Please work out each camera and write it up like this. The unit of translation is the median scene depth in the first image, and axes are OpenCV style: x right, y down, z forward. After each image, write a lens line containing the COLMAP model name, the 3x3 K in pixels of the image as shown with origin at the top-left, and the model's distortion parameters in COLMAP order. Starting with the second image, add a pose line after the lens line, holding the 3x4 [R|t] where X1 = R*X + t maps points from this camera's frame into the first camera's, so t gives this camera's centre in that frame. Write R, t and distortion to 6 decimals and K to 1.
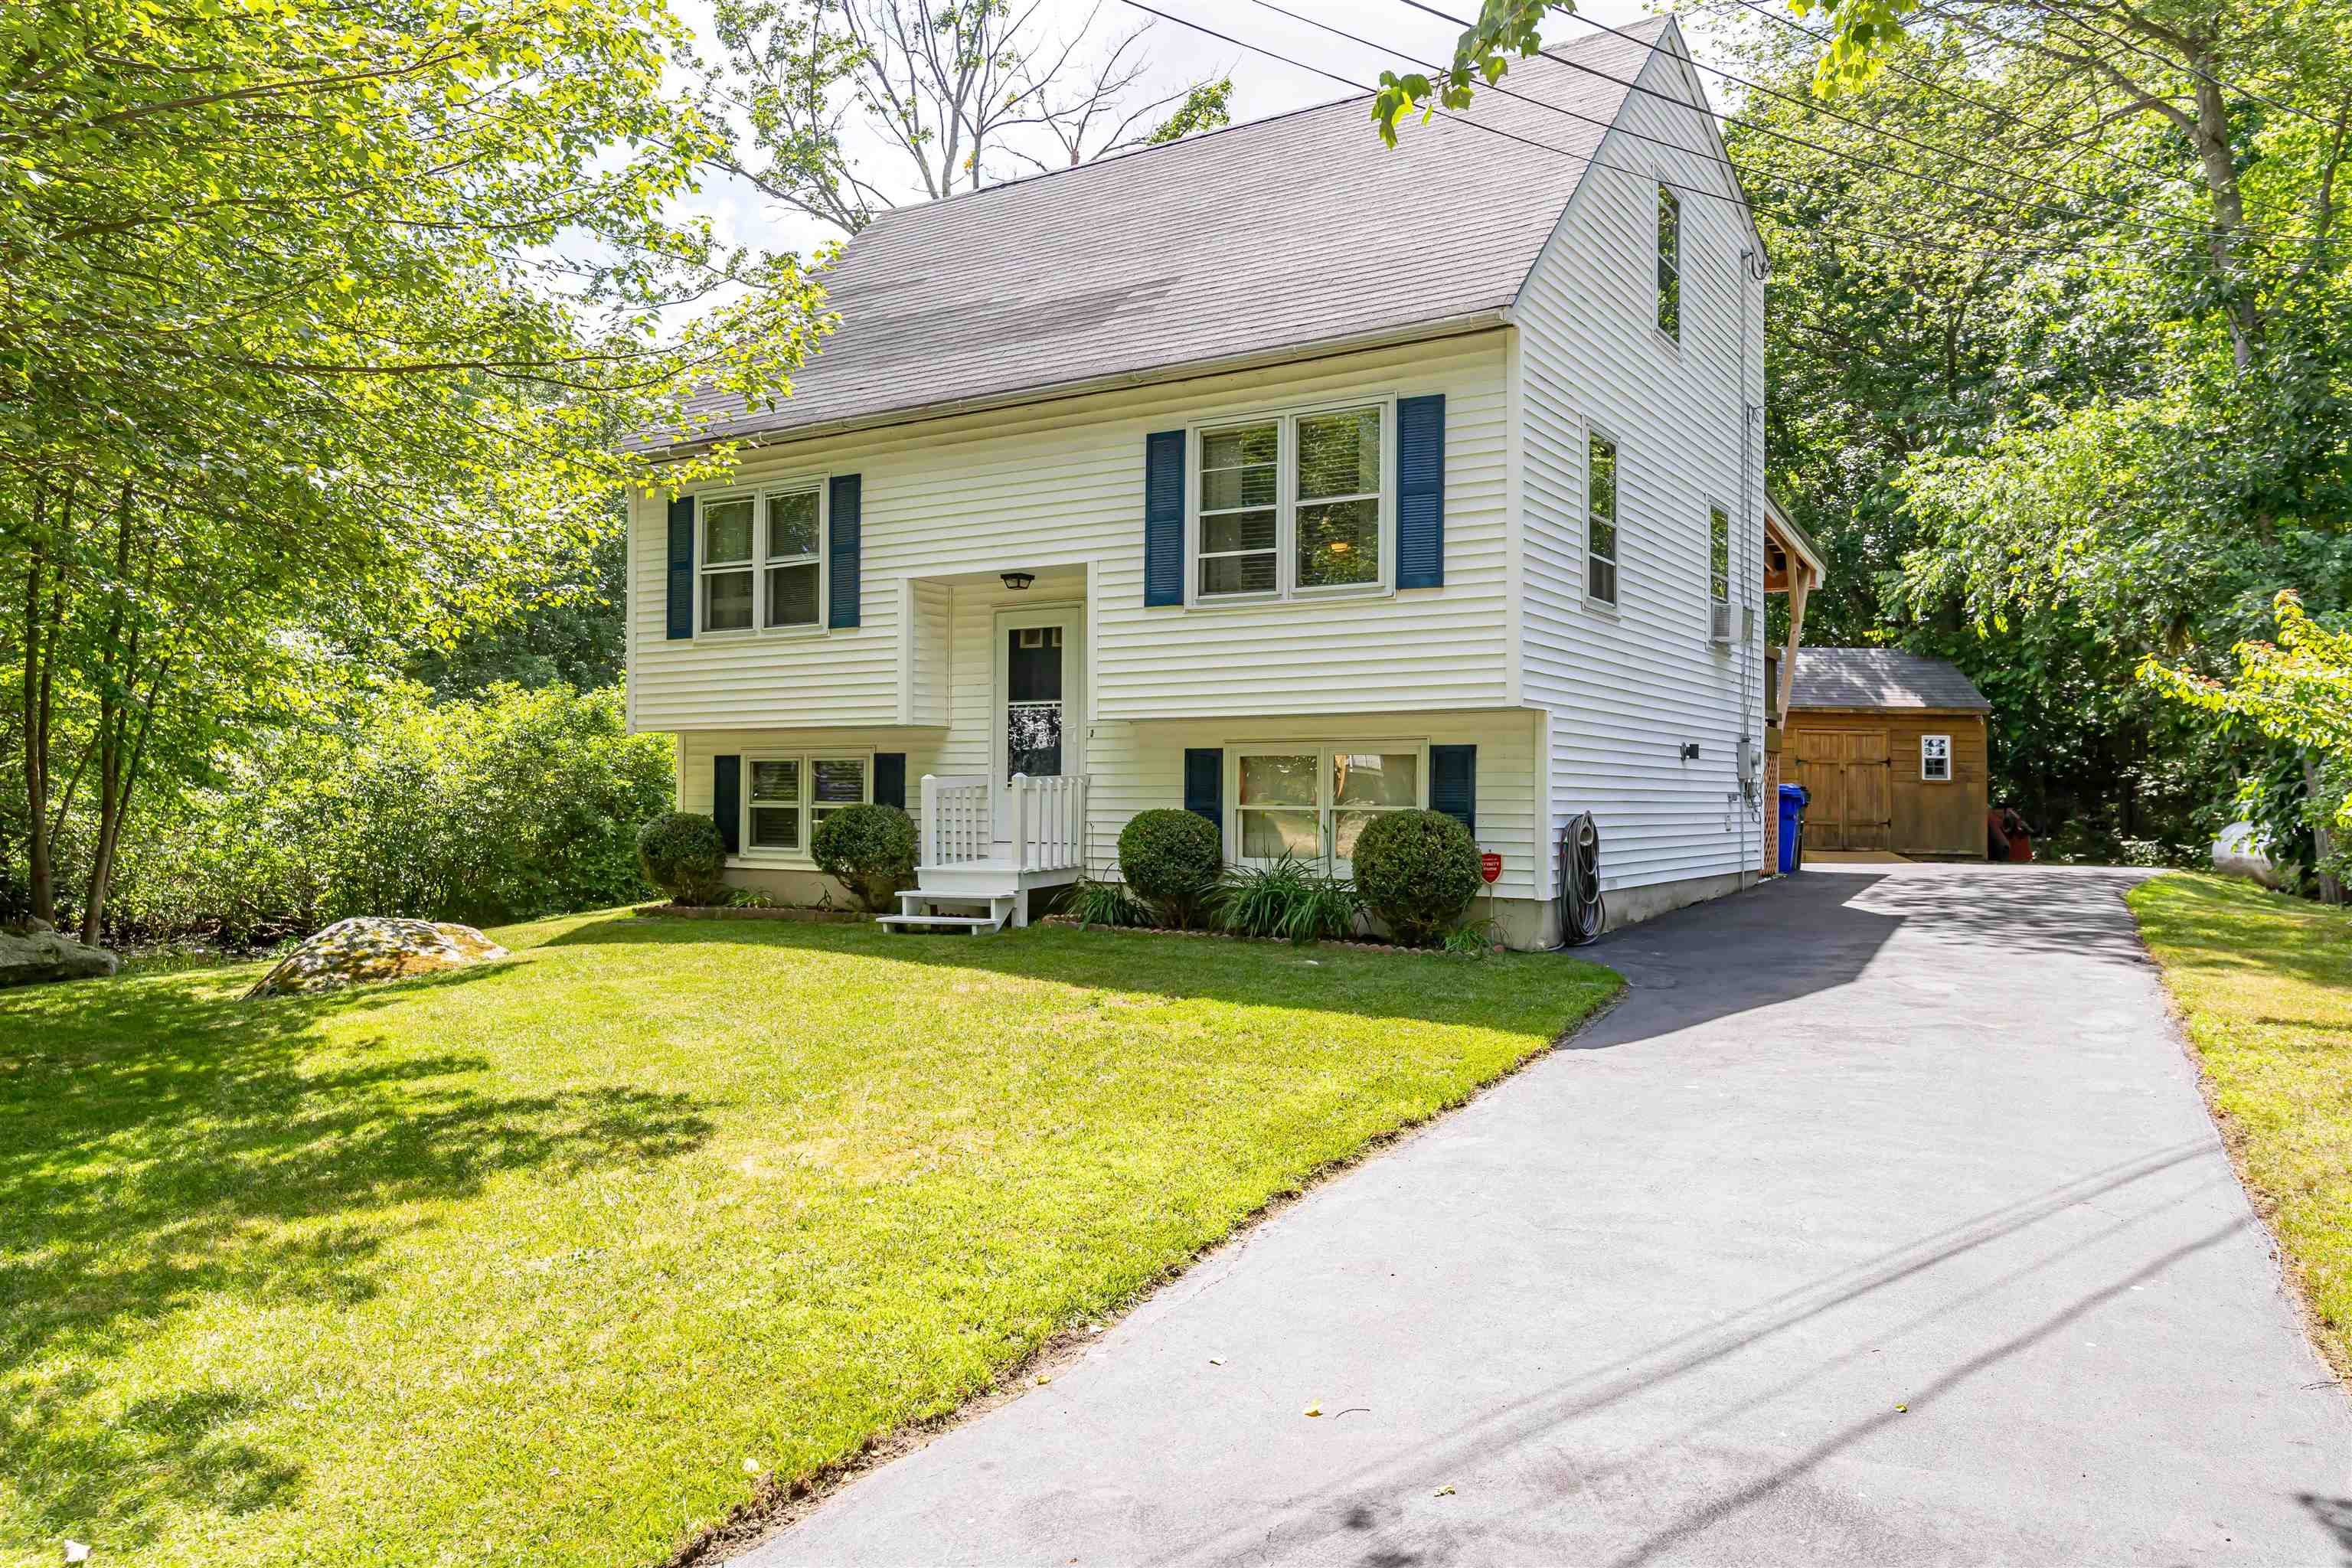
lens RADIAL K [[1602.9, 0, 1184.5], [0, 1602.9, 776.1], [0, 0, 1]] dist [-0.010967, 0.005825]
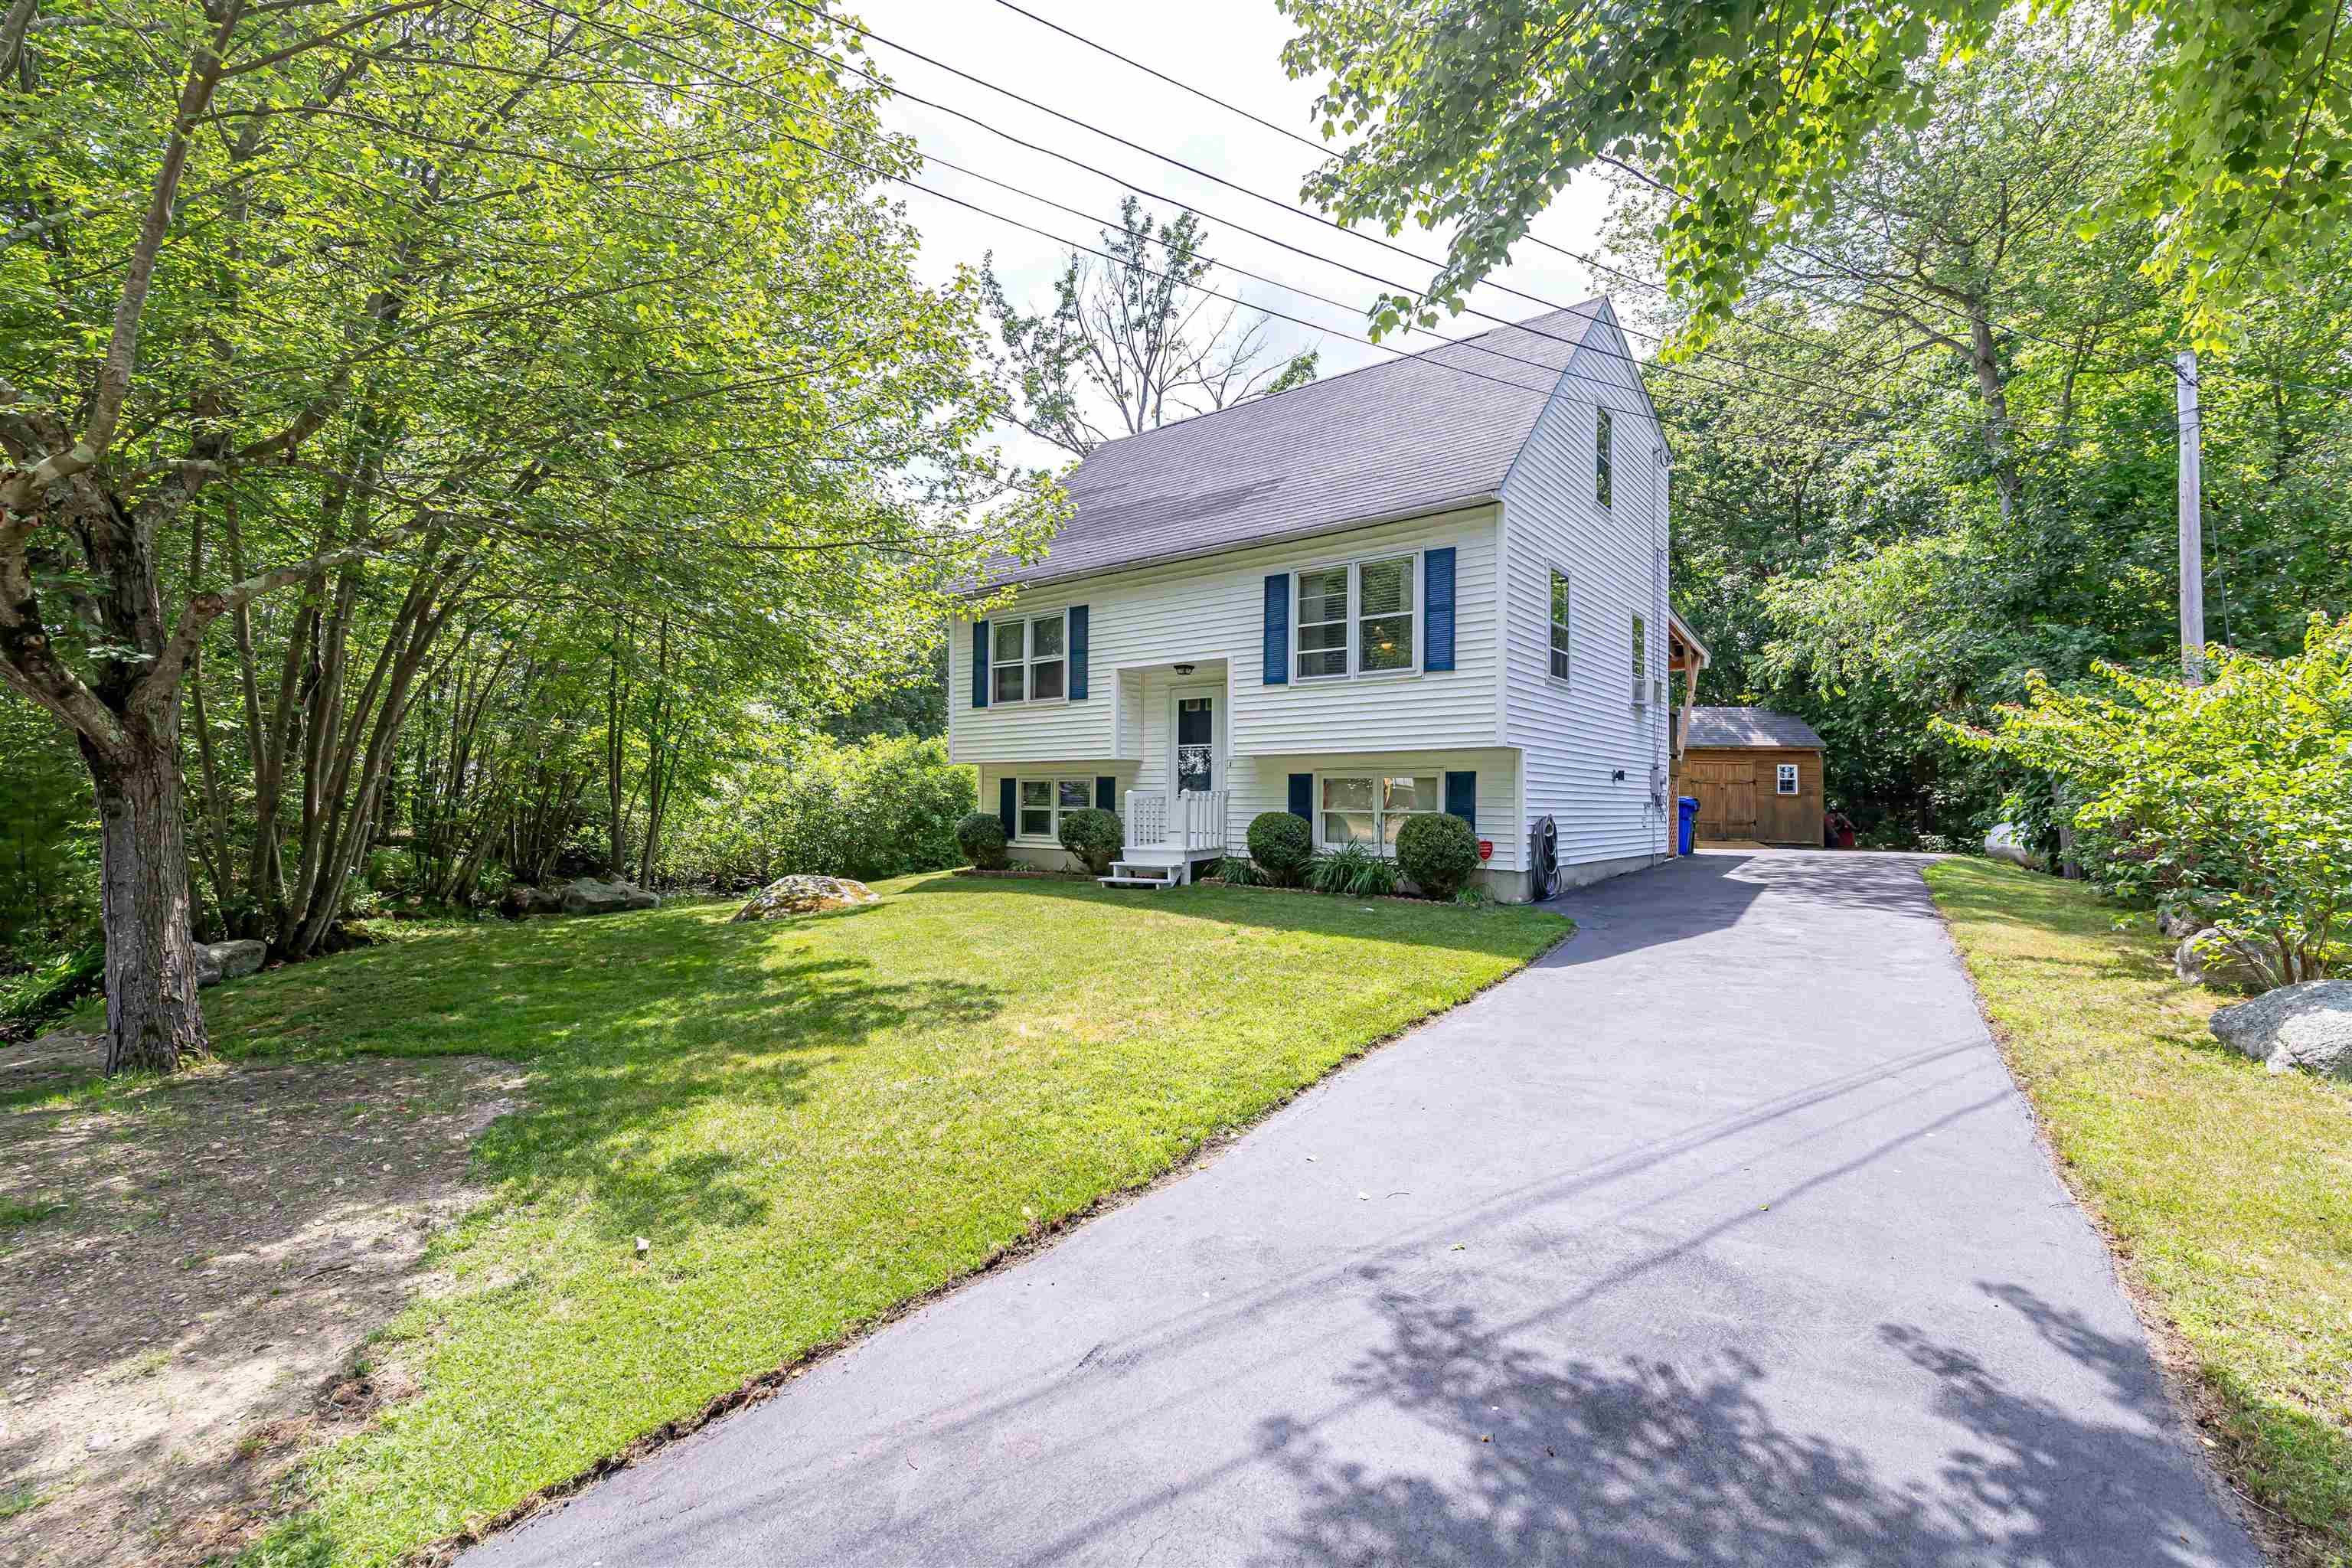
lens RADIAL K [[1009.2, 0, 1187.4], [0, 1009.2, 784.4], [0, 0, 1]] dist [-0.000669, -0.000103]
pose [[0.995251, 0.000569, -0.097336, -0.002910], [-0.001197, 0.999979, -0.006394, -0.000213], [0.097330, 0.006480, 0.995231, -0.007756]]
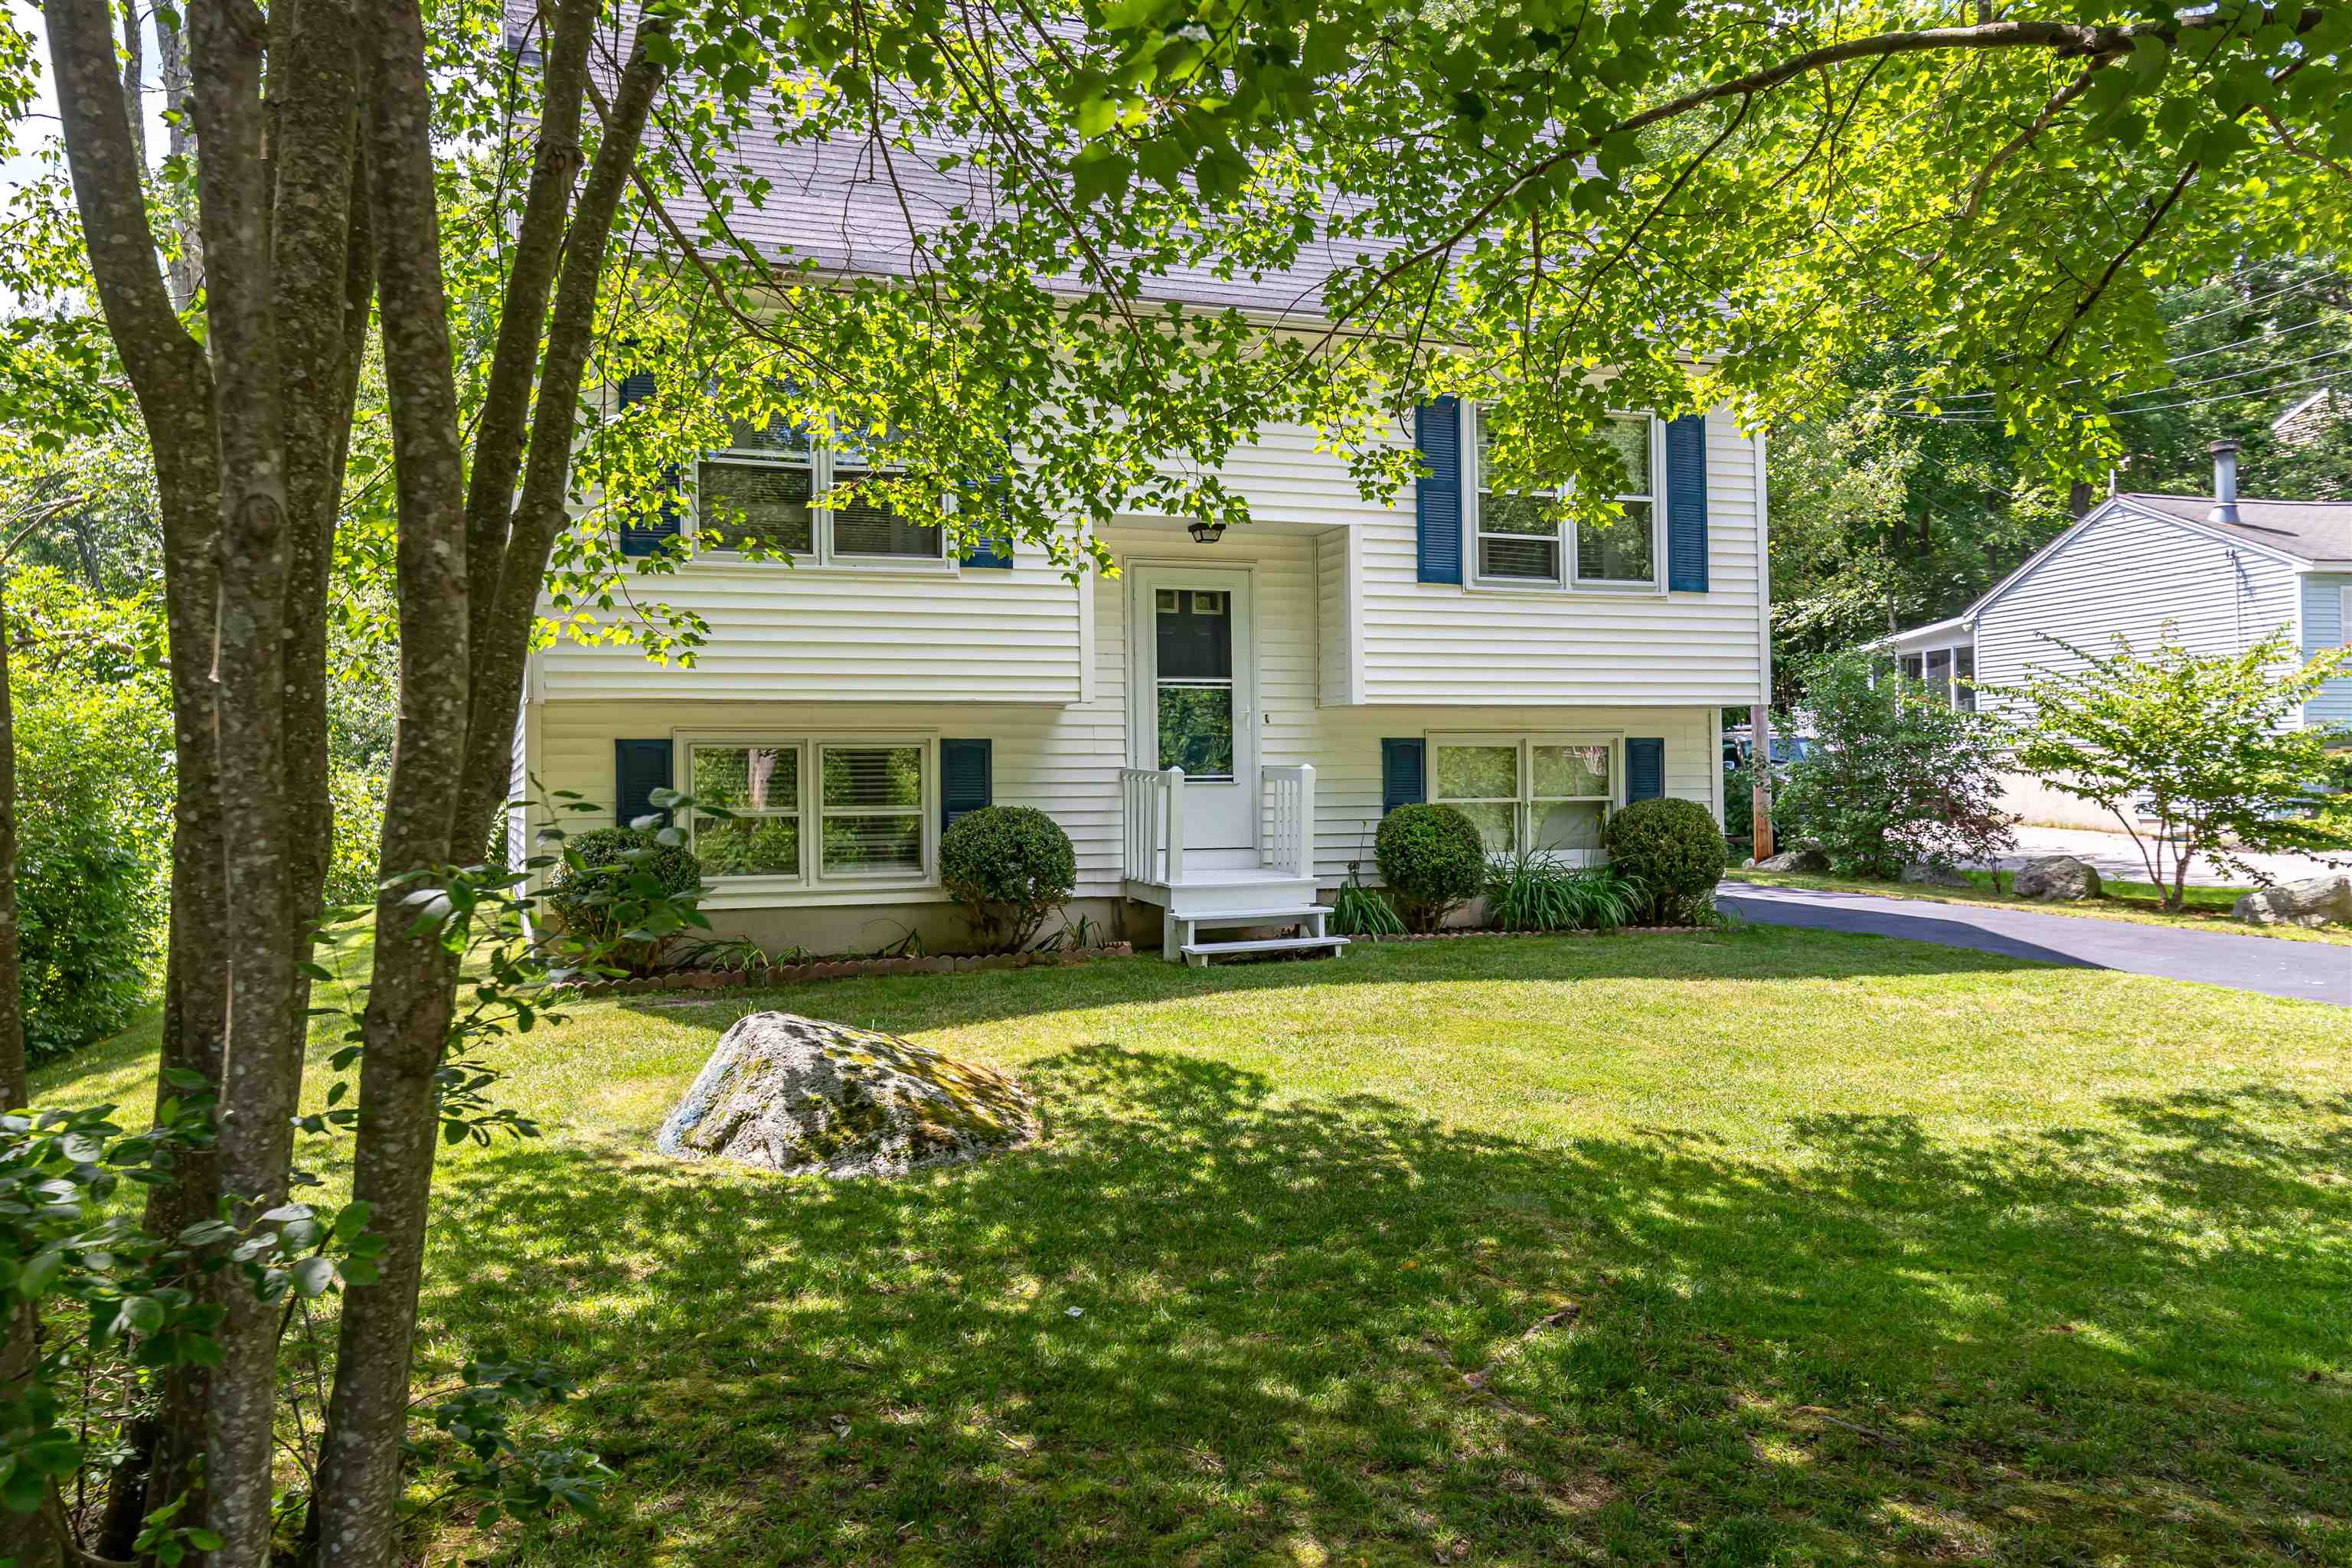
lens RADIAL K [[1637.5, 0, 1178.3], [0, 1637.5, 782.4], [0, 0, 1]] dist [0.000198, 0.000109]
pose [[0.630258, -0.007160, 0.776353, -1.039847], [0.005386, 0.999974, 0.004850, 0.003889], [-0.776367, 0.001125, 0.630280, 0.645103]]
